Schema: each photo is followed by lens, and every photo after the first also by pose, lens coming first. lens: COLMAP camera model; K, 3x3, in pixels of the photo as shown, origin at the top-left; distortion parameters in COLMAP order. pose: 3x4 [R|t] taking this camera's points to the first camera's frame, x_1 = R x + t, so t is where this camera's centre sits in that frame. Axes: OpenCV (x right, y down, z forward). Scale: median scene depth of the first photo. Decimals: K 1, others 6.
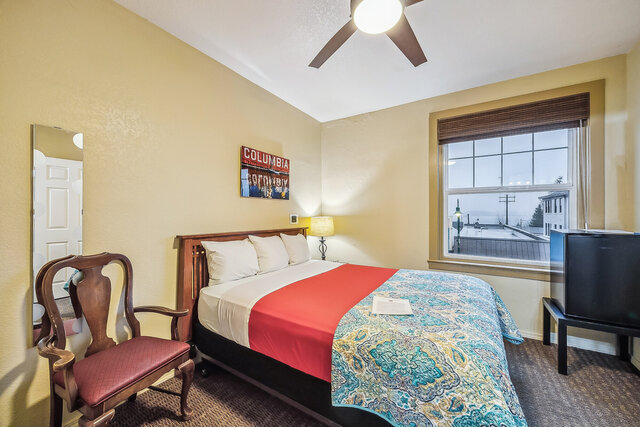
lens RADIAL K [[245.0, 0, 325.3], [0, 245.0, 215.0], [0, 0, 1]] dist [0.001244, 0.000025]
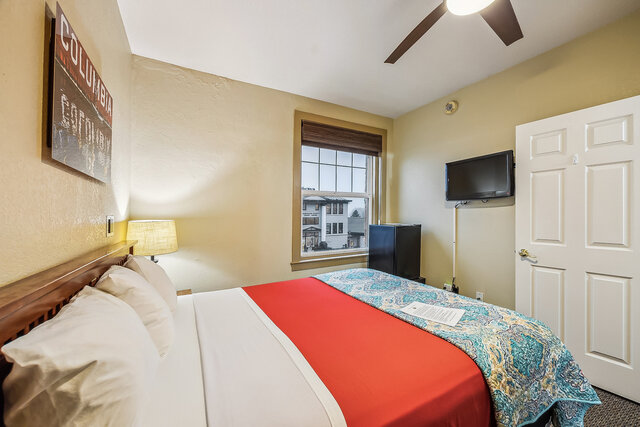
lens RADIAL K [[245.0, 0, 321.3], [0, 245.0, 214.6], [0, 0, 1]] dist [0.001244, 0.000025]
pose [[0.506590, -0.006007, 0.862166, -0.350112], [0.015289, 0.999881, -0.002017, 0.000350], [-0.862051, 0.014203, 0.506622, 0.424379]]
